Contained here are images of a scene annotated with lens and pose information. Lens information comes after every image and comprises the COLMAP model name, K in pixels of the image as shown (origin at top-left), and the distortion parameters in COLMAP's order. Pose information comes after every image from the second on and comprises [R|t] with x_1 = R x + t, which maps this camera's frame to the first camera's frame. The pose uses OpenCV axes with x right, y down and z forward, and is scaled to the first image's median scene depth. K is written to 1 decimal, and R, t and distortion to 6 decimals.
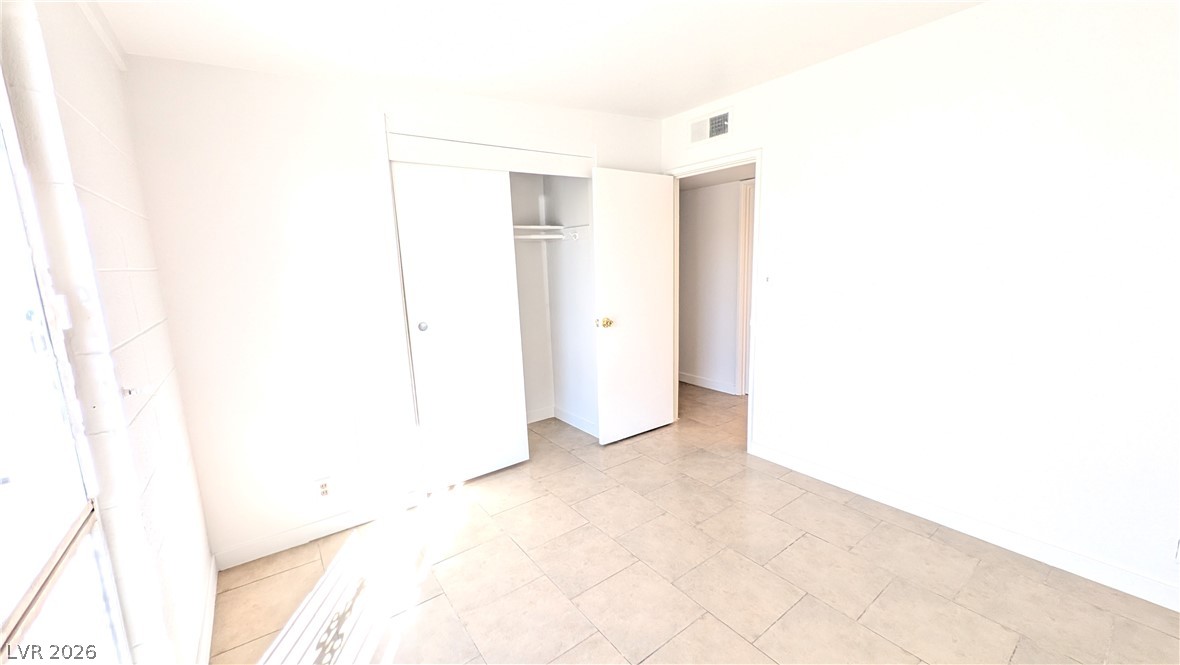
lens RADIAL K [[446.1, 0, 598.6], [0, 446.1, 334.7], [0, 0, 1]] dist [0.006820, 0.000195]
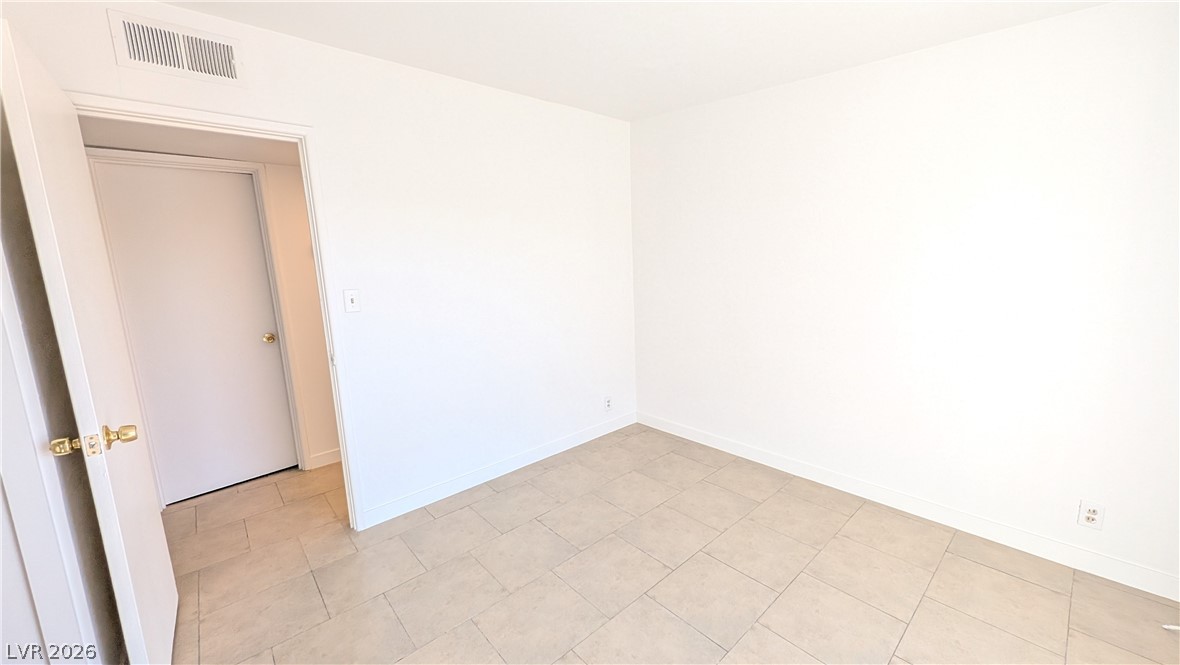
lens RADIAL K [[446.1, 0, 591.8], [0, 446.1, 333.4], [0, 0, 1]] dist [0.006820, 0.000195]
pose [[-0.071746, -0.127581, 0.989230, -0.524831], [0.204716, 0.968788, 0.139792, -0.109706], [-0.976188, 0.212541, -0.043389, 0.762969]]
